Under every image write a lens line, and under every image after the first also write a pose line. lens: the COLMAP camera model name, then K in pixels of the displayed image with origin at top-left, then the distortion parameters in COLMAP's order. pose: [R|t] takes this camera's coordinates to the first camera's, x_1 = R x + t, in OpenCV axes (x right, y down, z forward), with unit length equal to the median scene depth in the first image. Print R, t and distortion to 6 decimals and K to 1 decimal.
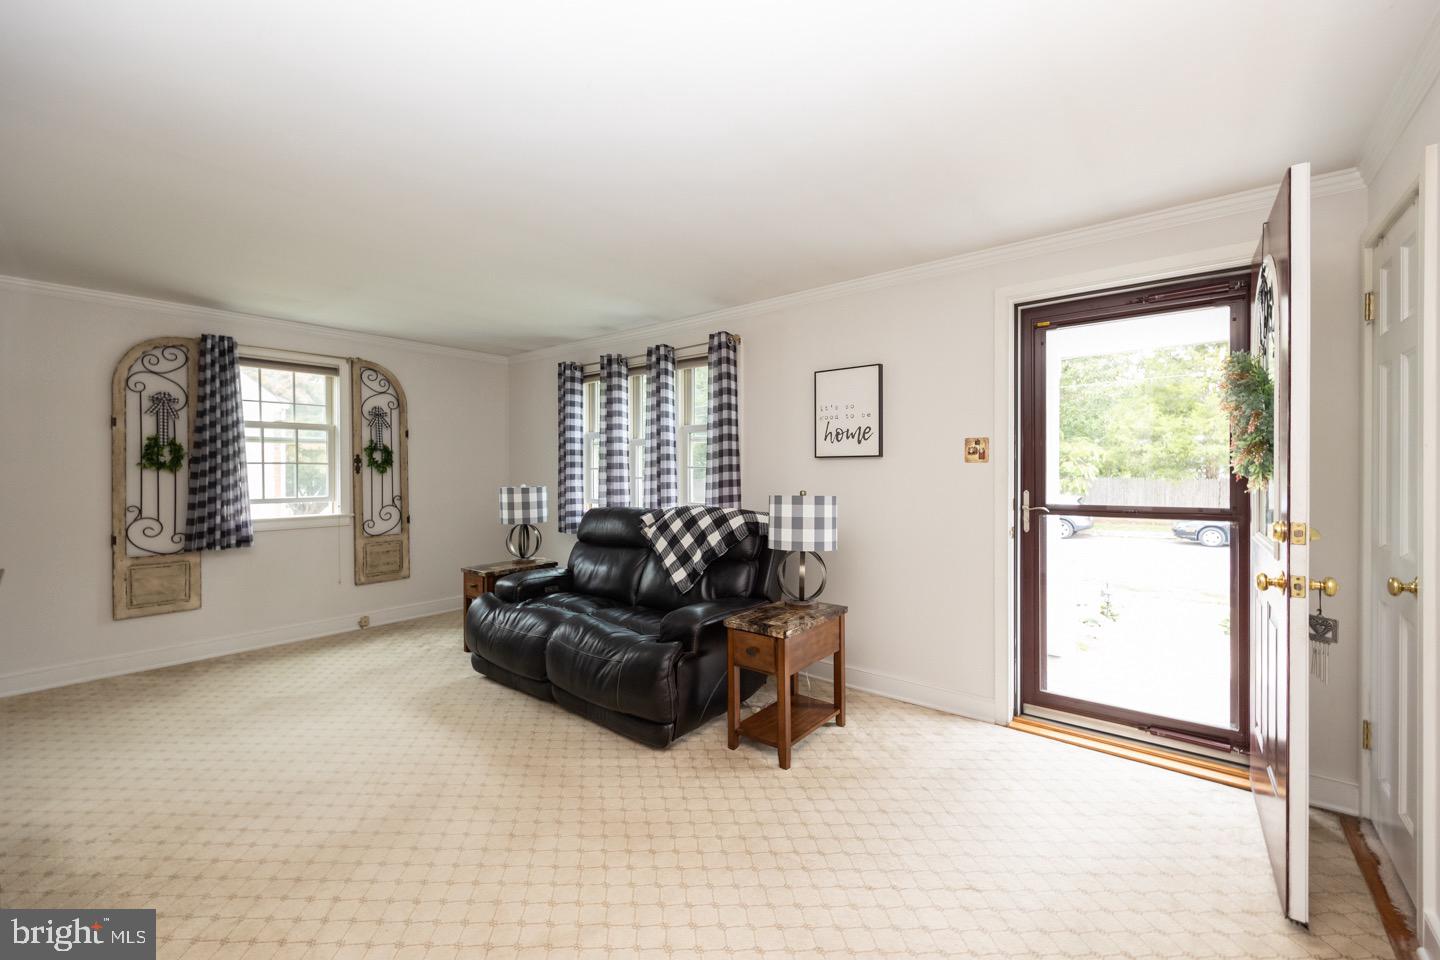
lens RADIAL K [[582.8, 0, 727.1], [0, 582.8, 471.9], [0, 0, 1]] dist [-0.001163, -0.000311]
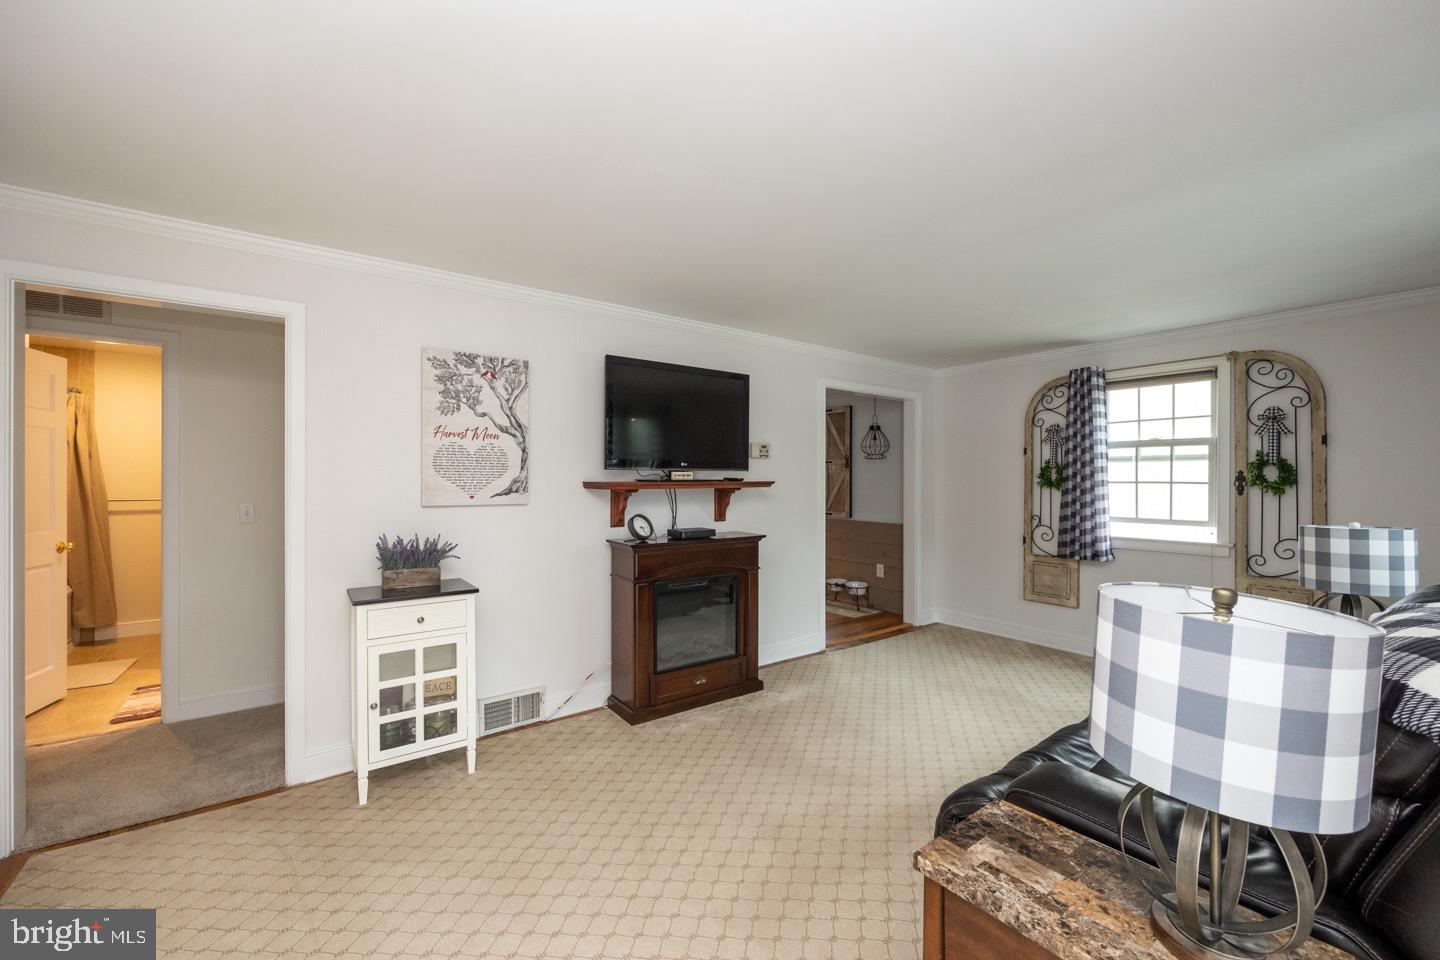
lens RADIAL K [[582.8, 0, 724.9], [0, 582.8, 480.3], [0, 0, 1]] dist [-0.001163, -0.000311]
pose [[-0.251064, 0.002828, -0.967966, 0.378960], [-0.006864, 0.999965, 0.004701, -0.019400], [0.967946, 0.007824, -0.251036, 0.610224]]
